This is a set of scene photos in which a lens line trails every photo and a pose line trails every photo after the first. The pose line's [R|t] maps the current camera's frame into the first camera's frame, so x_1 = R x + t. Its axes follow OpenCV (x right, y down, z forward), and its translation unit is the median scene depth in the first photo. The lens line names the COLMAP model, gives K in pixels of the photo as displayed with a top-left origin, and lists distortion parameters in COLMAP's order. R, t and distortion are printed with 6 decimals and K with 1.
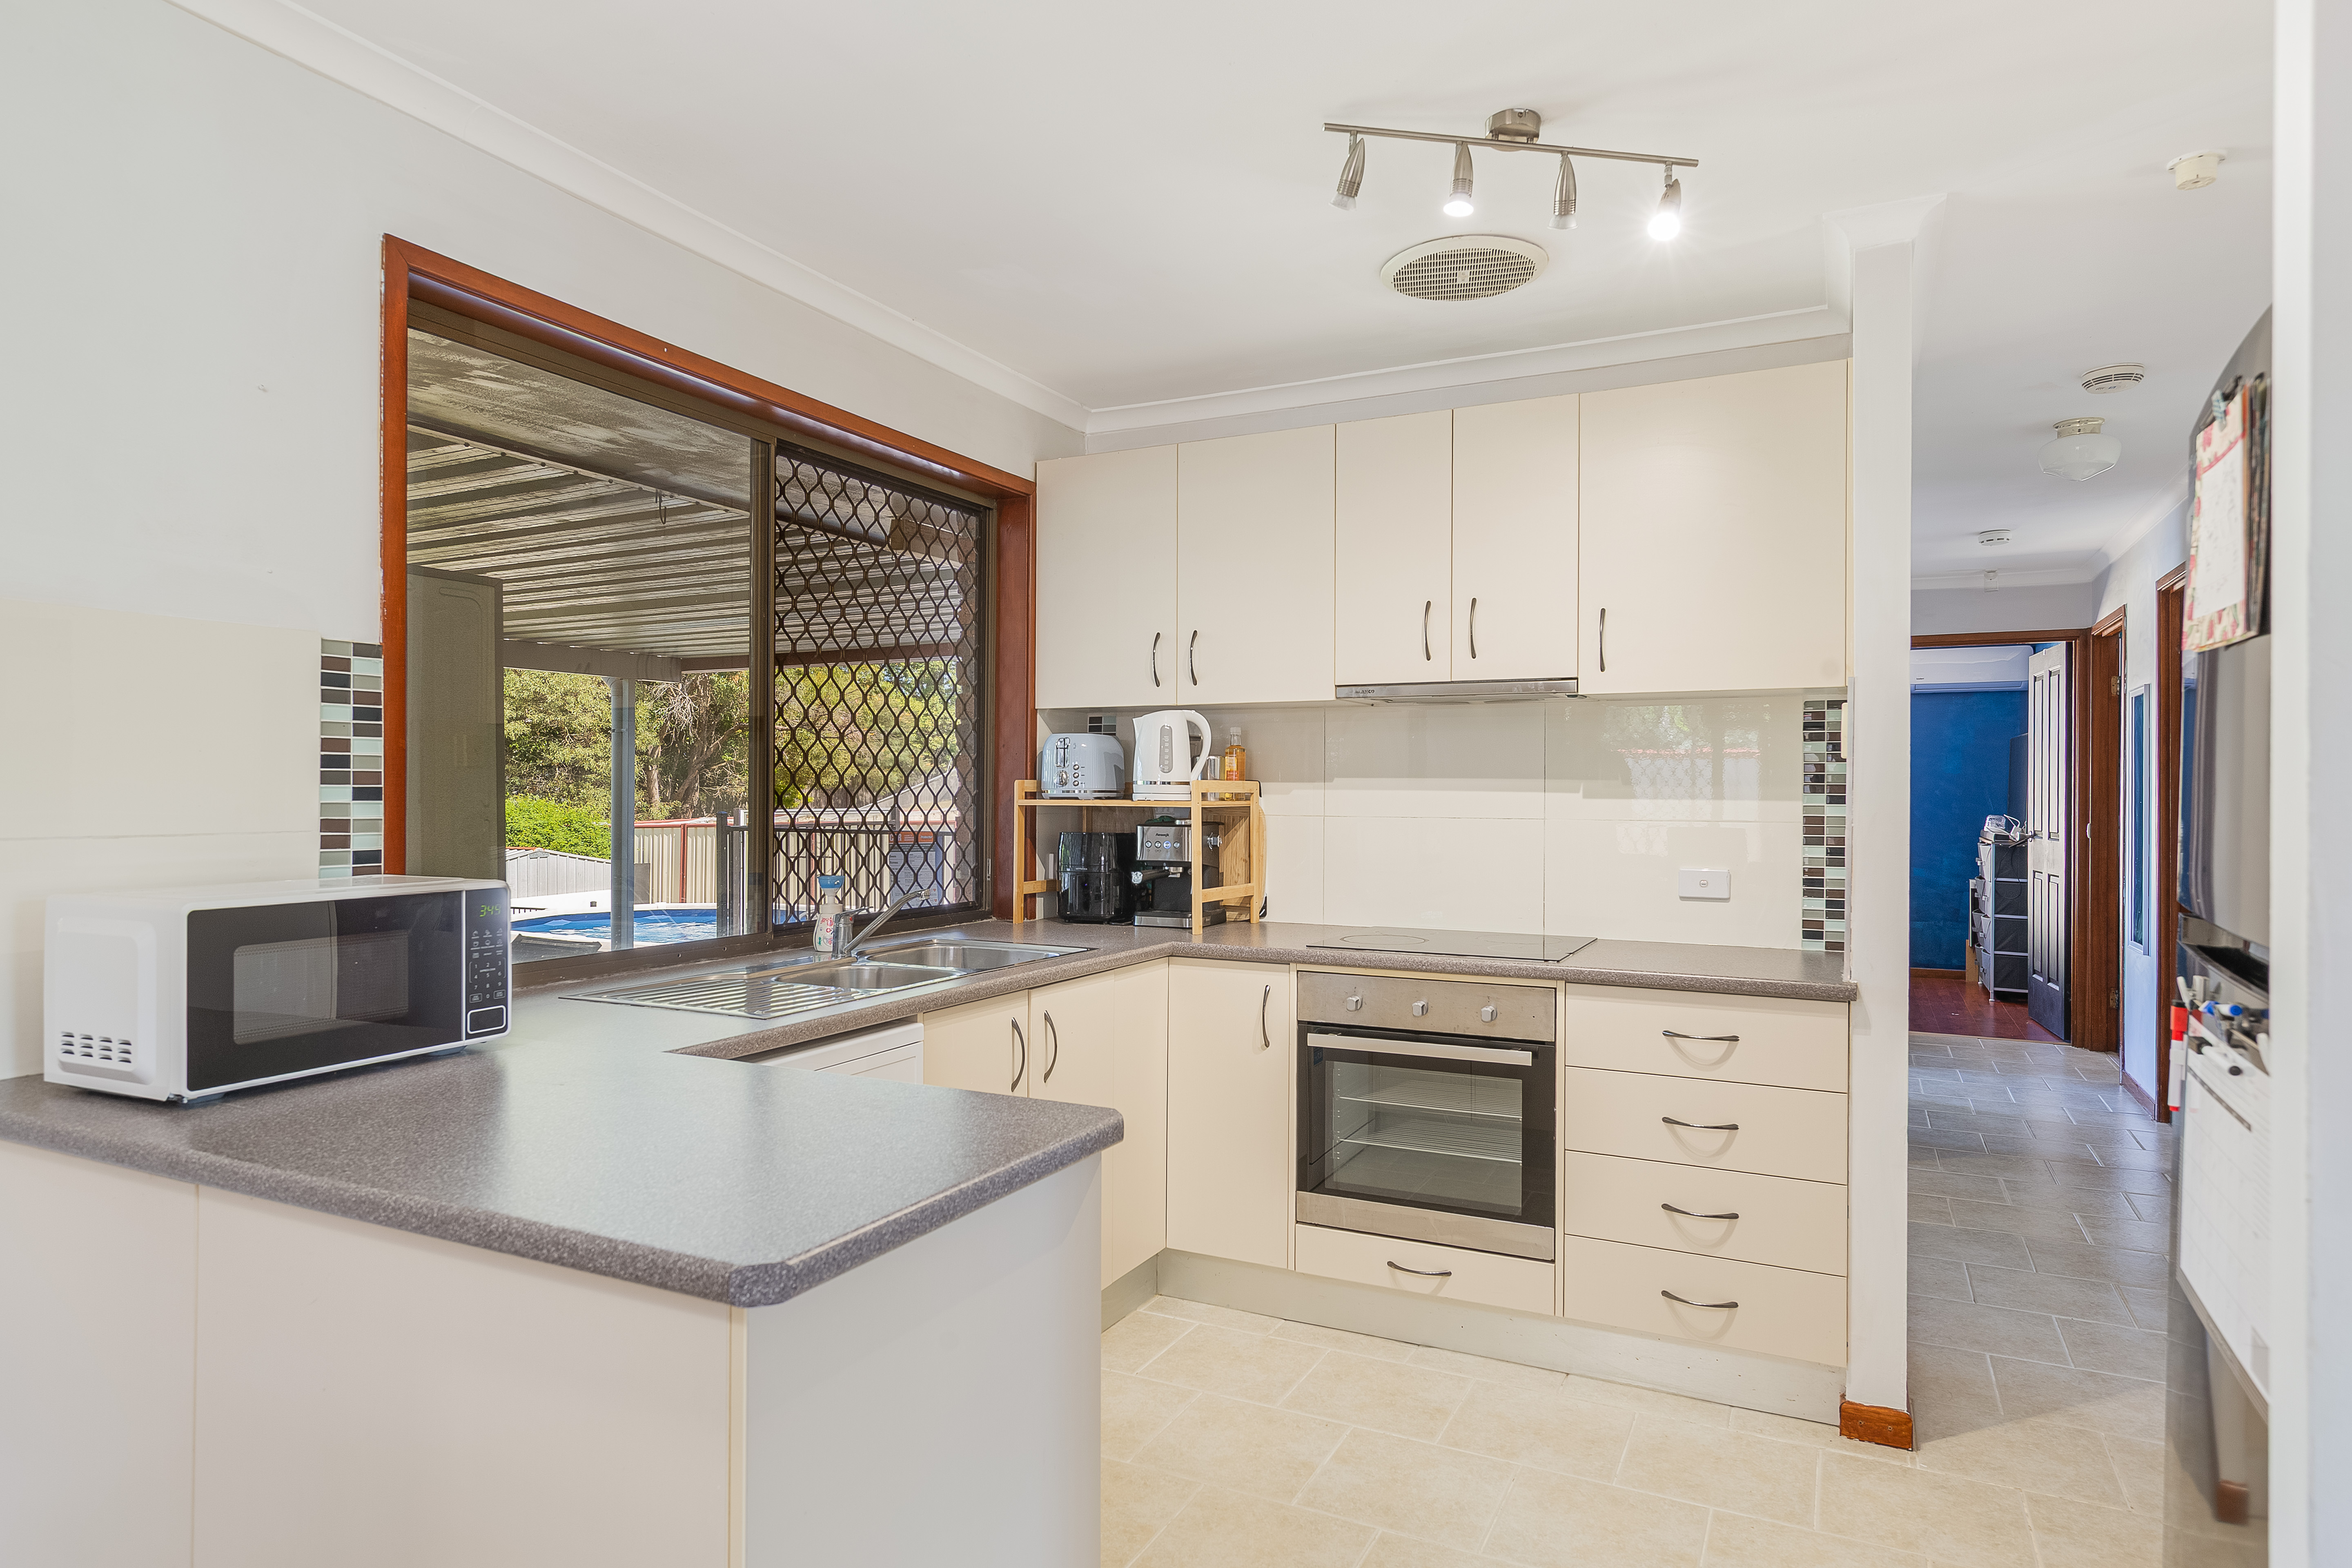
lens RADIAL K [[1341.8, 0, 1178.5], [0, 1341.8, 778.0], [0, 0, 1]] dist [0.019418, 0.000812]
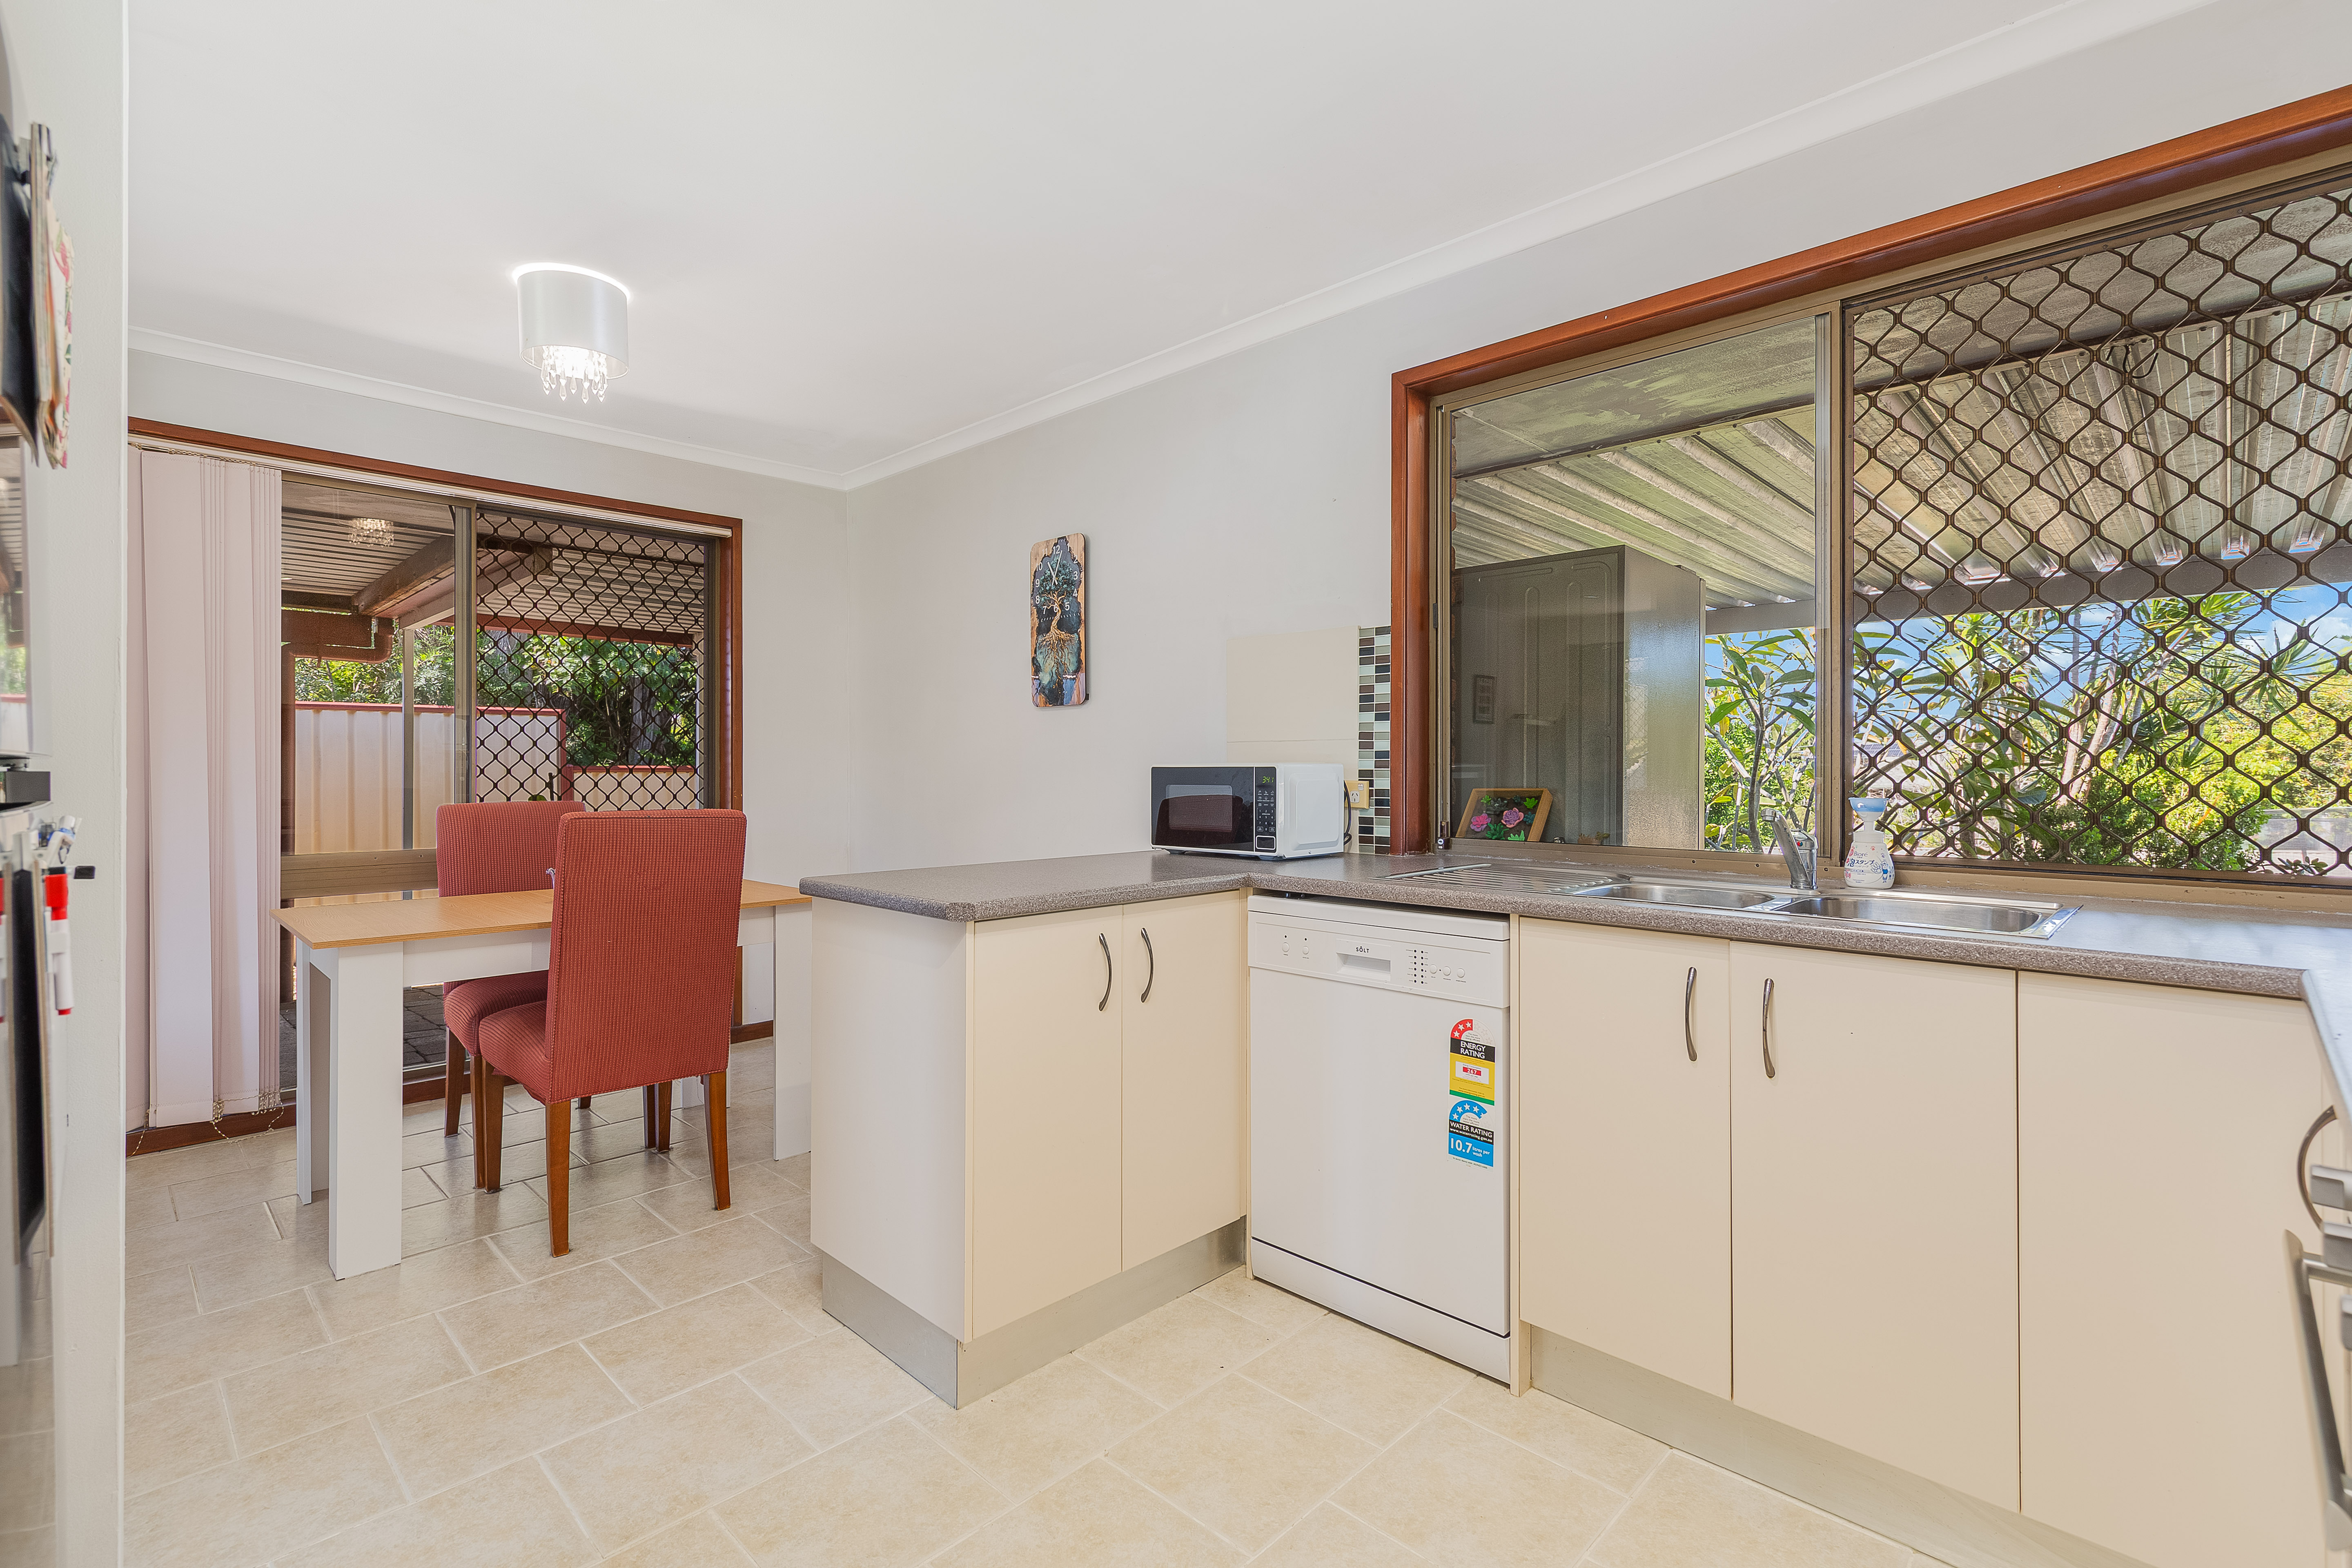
lens RADIAL K [[1076.2, 0, 1174.5], [0, 1076.2, 764.7], [0, 0, 1]] dist [0.001981, 0.000217]
pose [[-0.308690, -0.012076, -0.951086, 0.497618], [0.002610, 0.999905, -0.013543, 0.059476], [0.951159, -0.006663, -0.308629, 0.790768]]
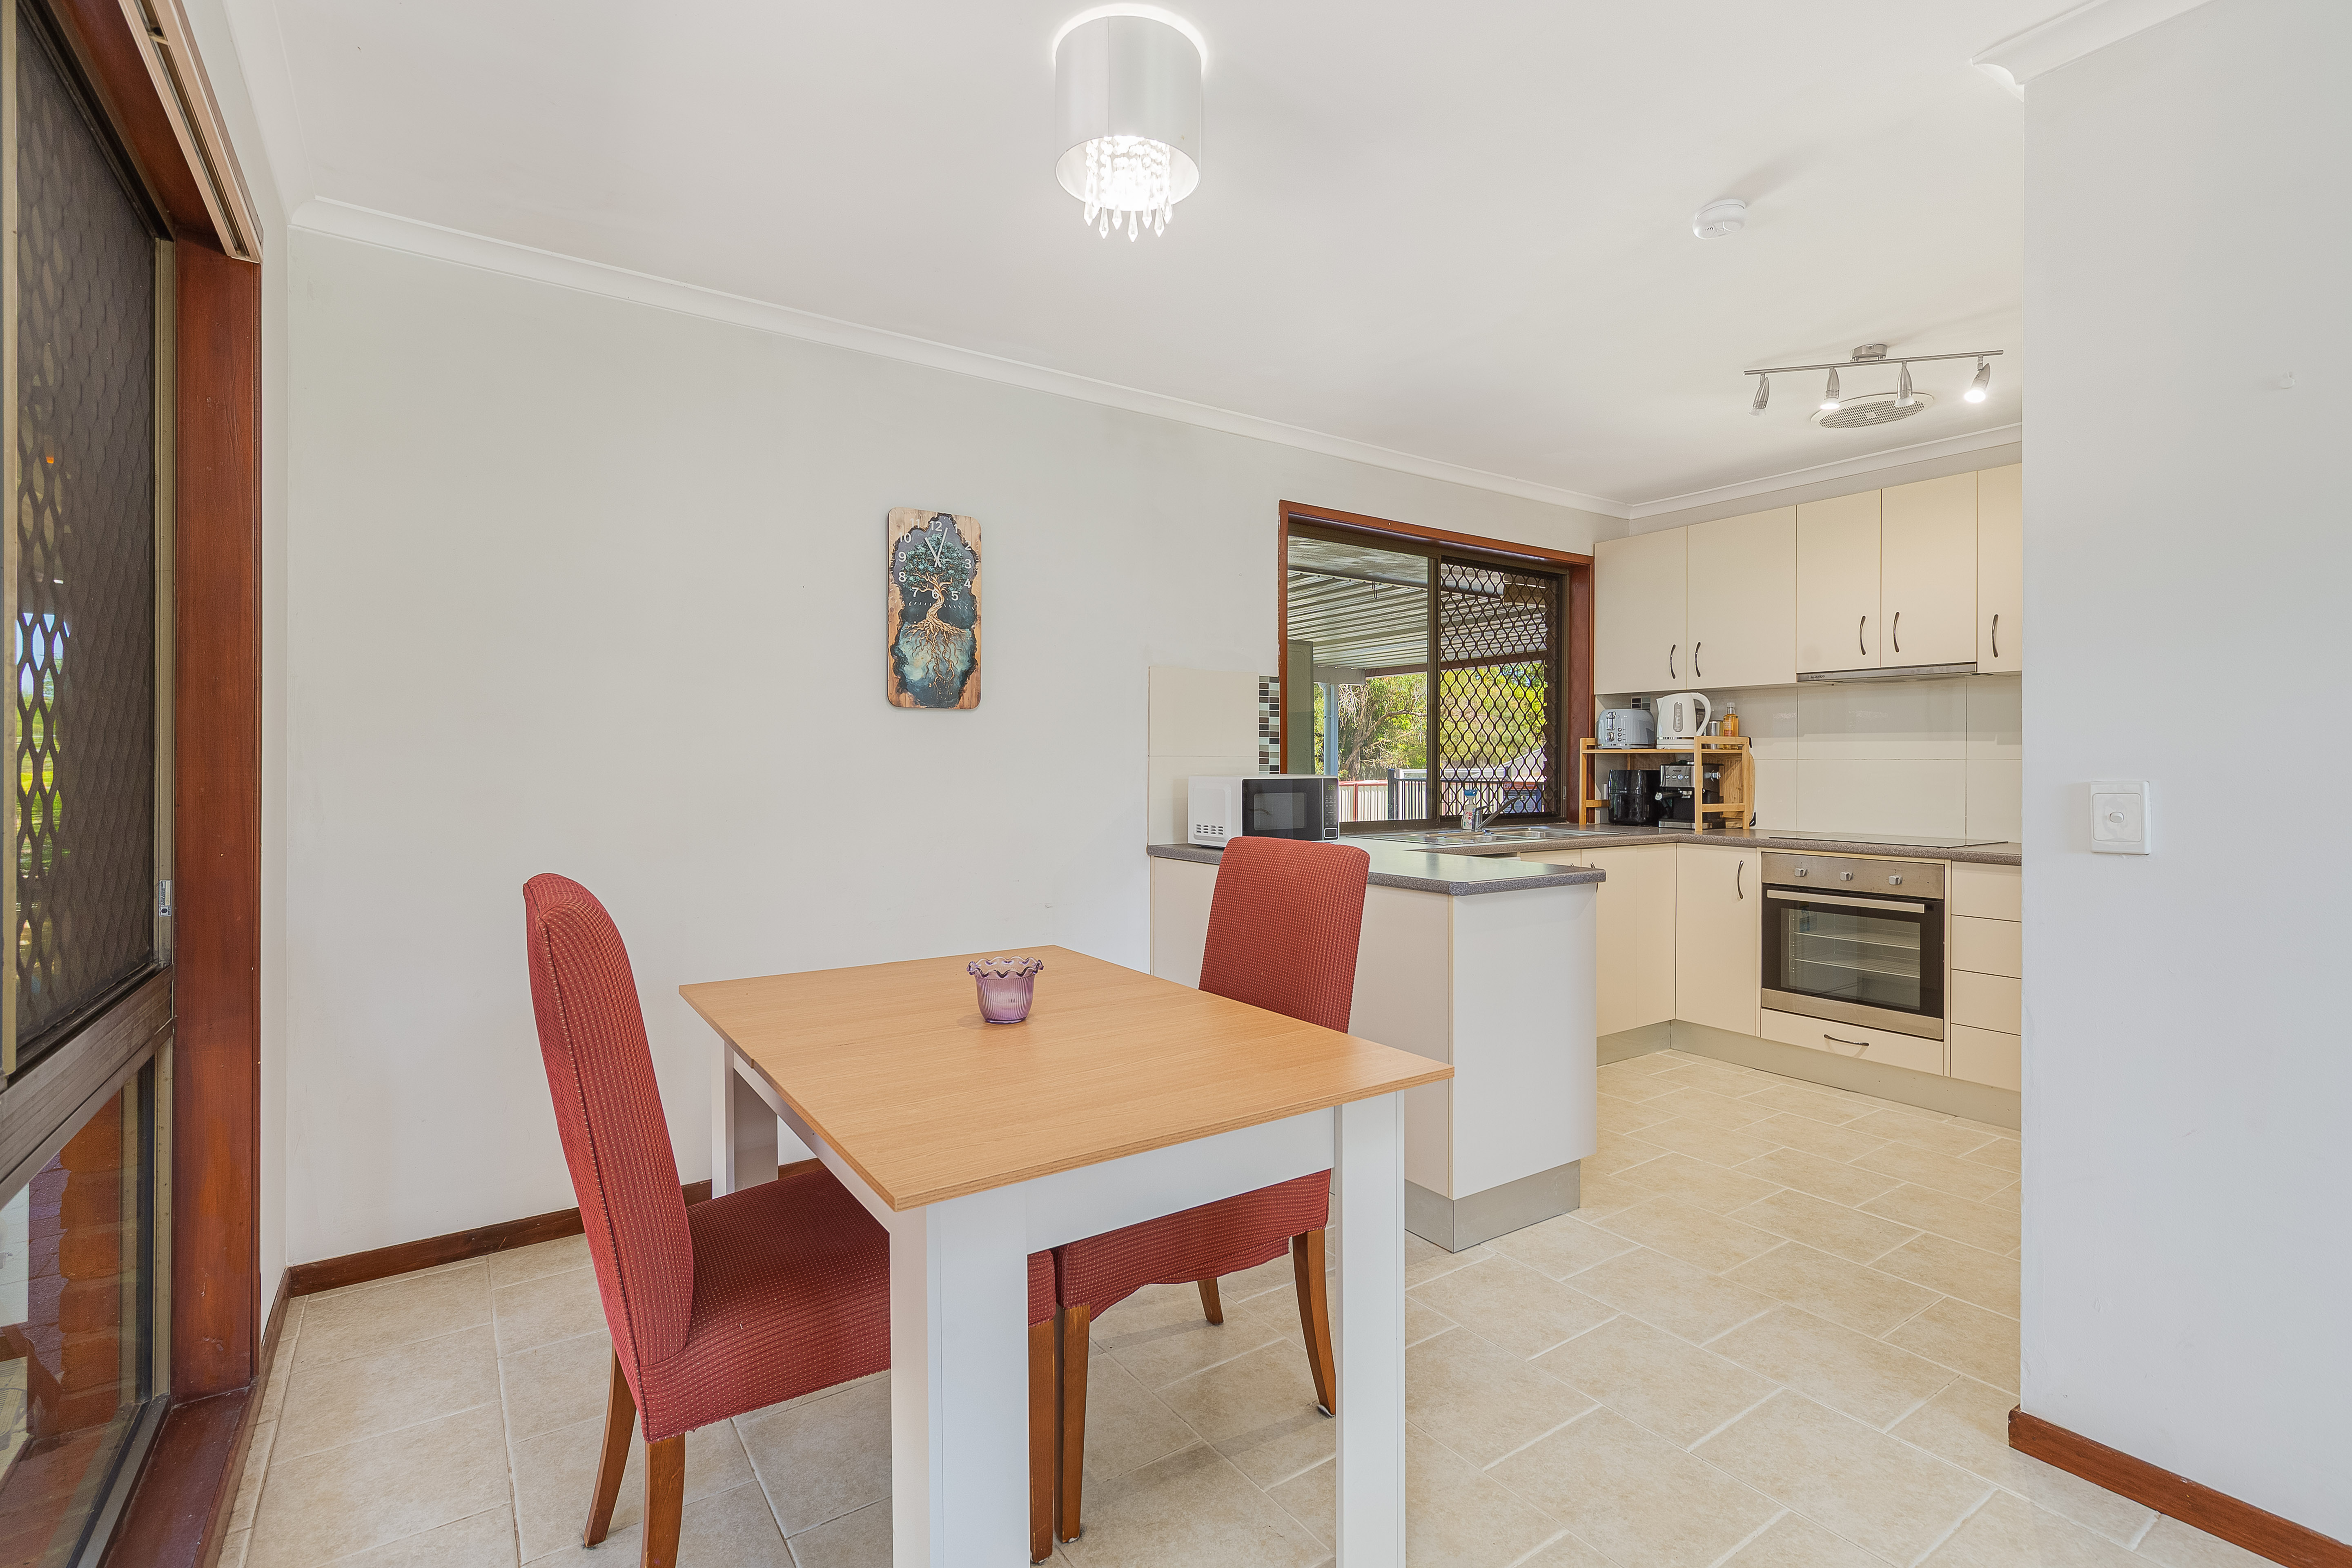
lens RADIAL K [[1076.2, 0, 1172.3], [0, 1076.2, 766.3], [0, 0, 1]] dist [0.001981, 0.000217]
pose [[0.872289, -0.000275, -0.488990, 0.104244], [0.005496, 0.999942, 0.009242, 0.025118], [0.488959, -0.010749, 0.872240, -0.478574]]
